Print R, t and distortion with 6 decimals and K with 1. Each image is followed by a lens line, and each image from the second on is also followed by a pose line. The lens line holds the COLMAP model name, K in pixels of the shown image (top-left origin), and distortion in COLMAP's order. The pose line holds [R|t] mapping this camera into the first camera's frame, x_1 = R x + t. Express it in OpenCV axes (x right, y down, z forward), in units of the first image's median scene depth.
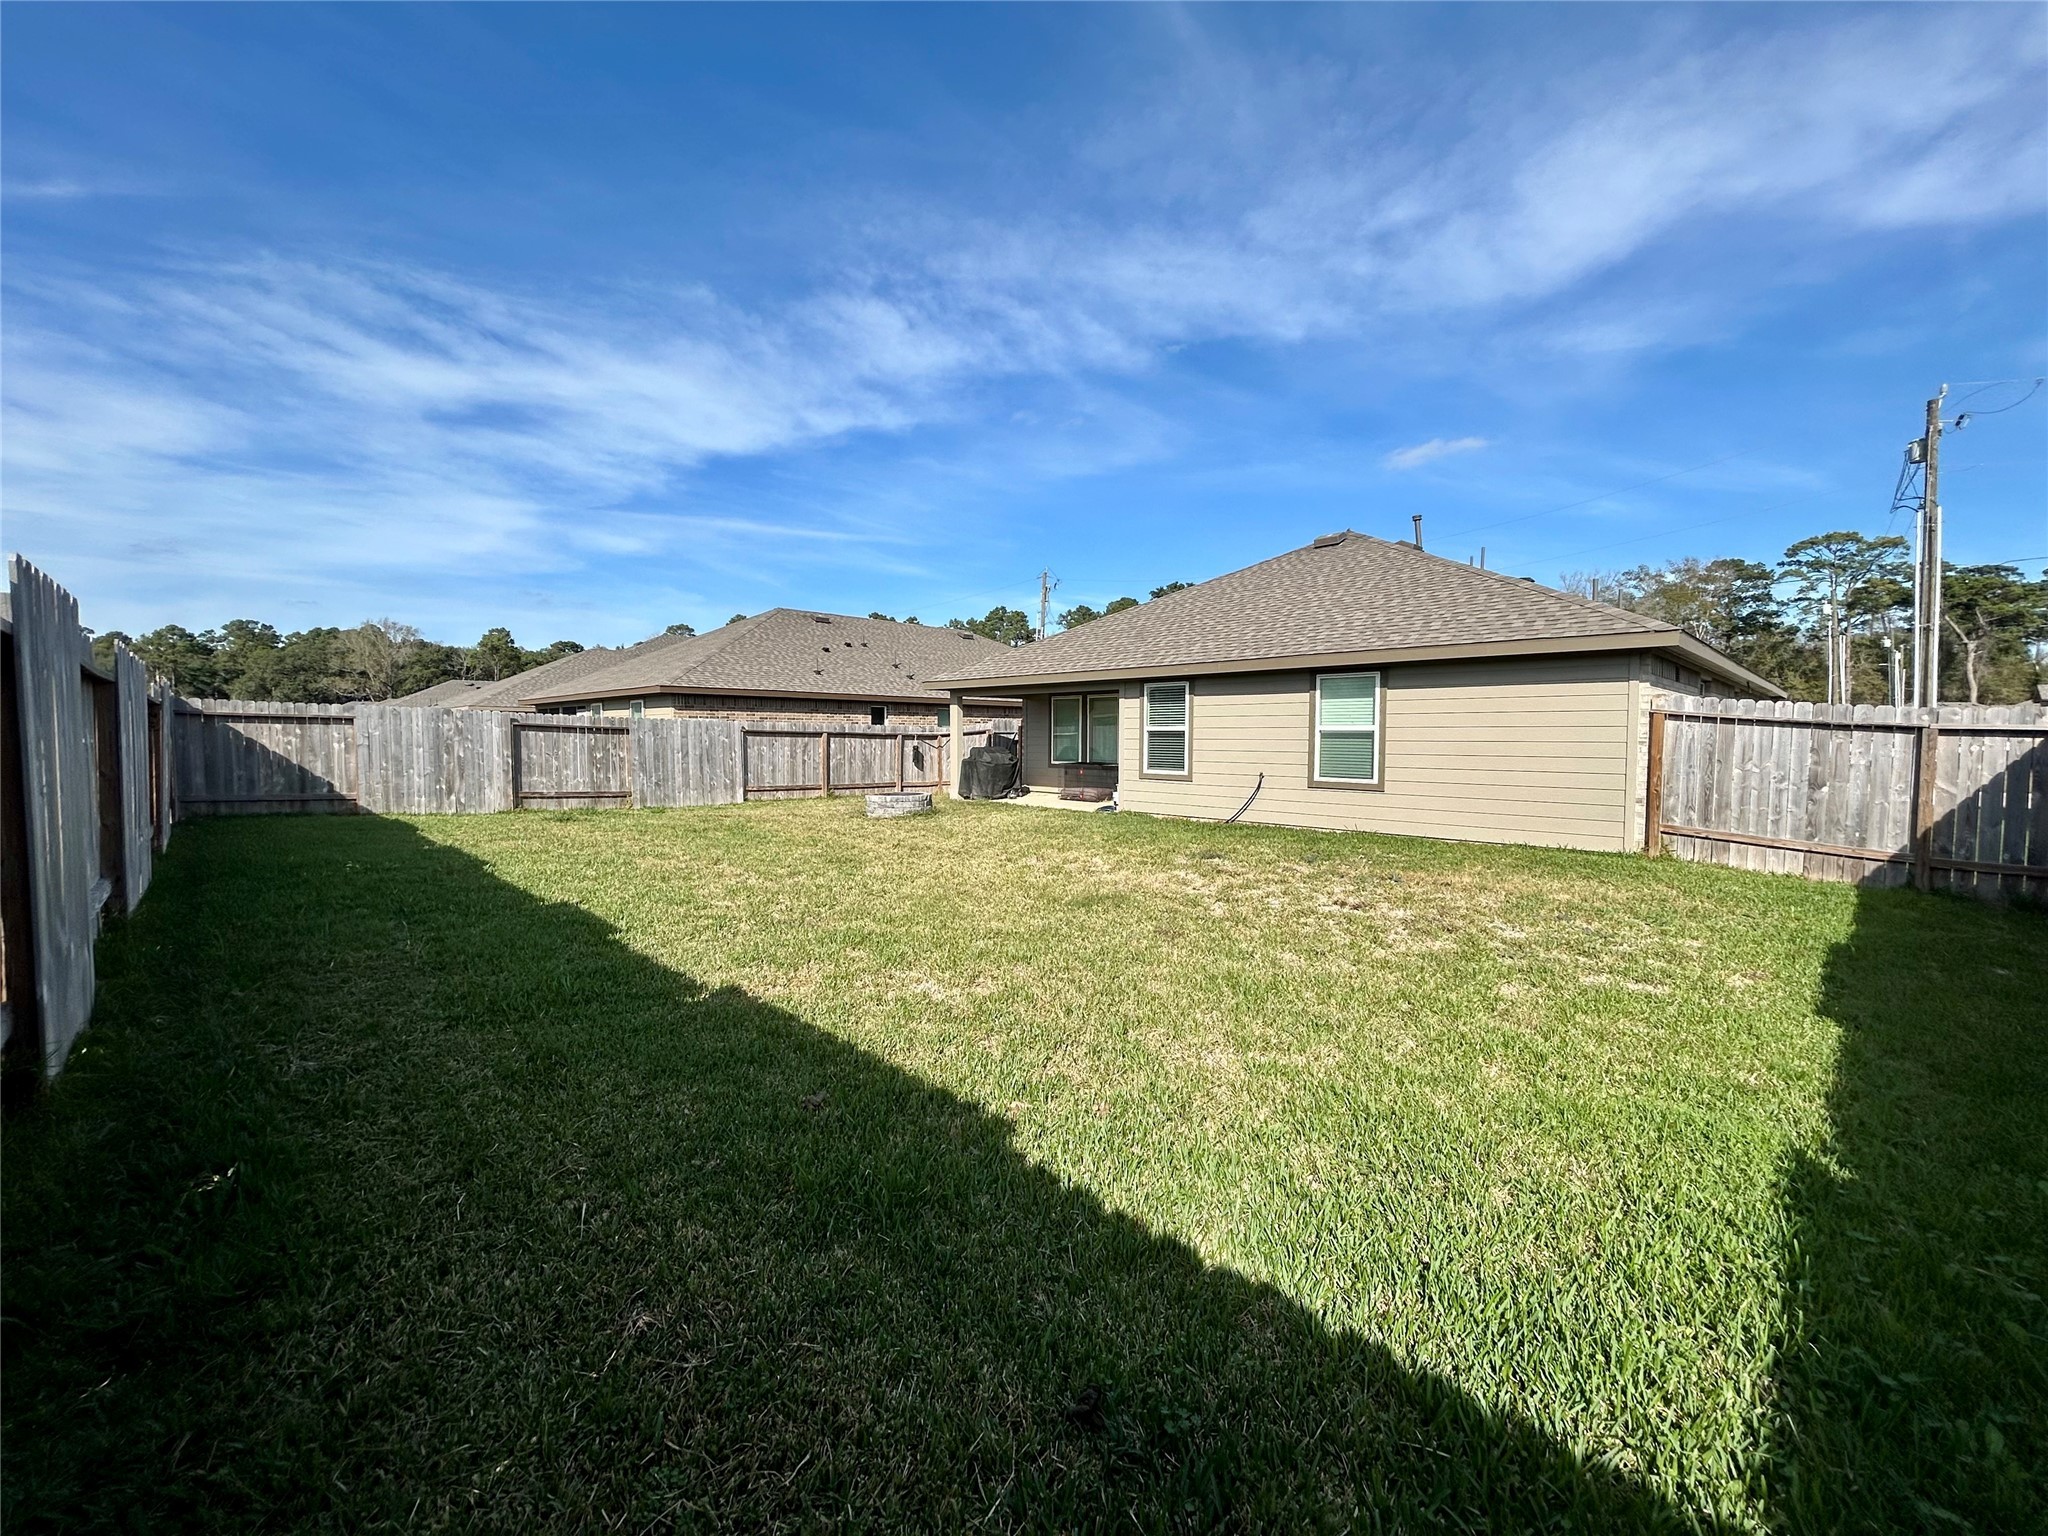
lens RADIAL K [[818.3, 0, 1030.2], [0, 818.3, 764.8], [0, 0, 1]] dist [-0.004164, 0.000696]
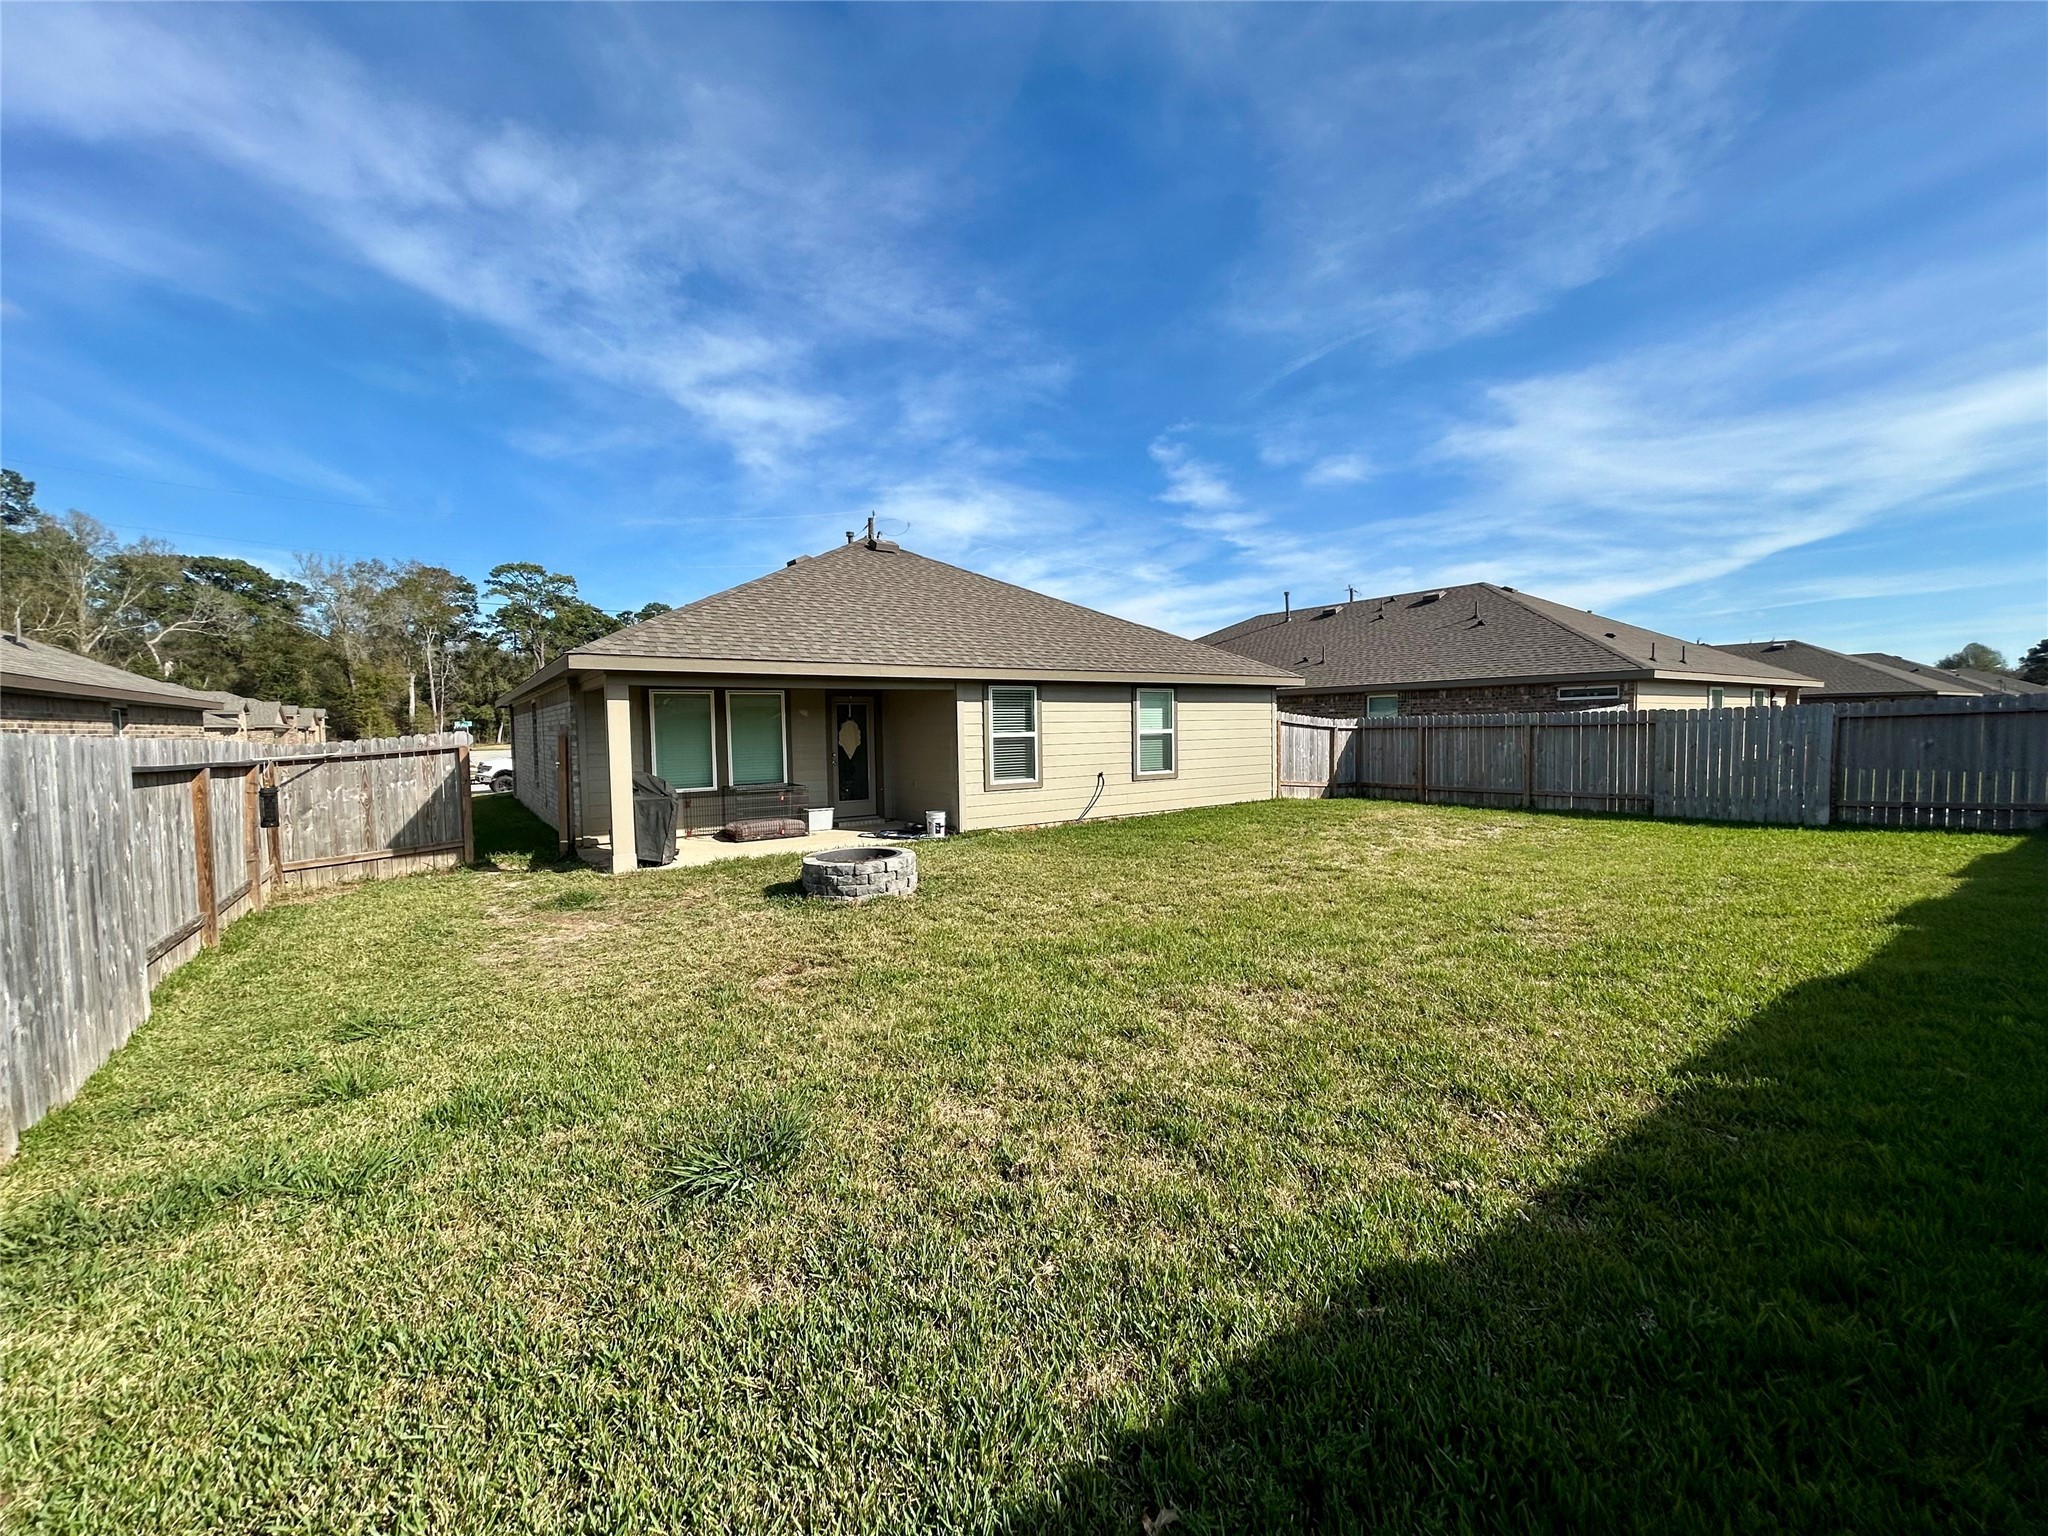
lens RADIAL K [[844.7, 0, 1038.6], [0, 844.7, 776.8], [0, 0, 1]] dist [0.011504, -0.000081]
pose [[0.145777, -0.062583, 0.987336, -0.804640], [0.056509, 0.996895, 0.054845, -0.048439], [-0.987702, 0.047799, 0.148861, 0.833862]]
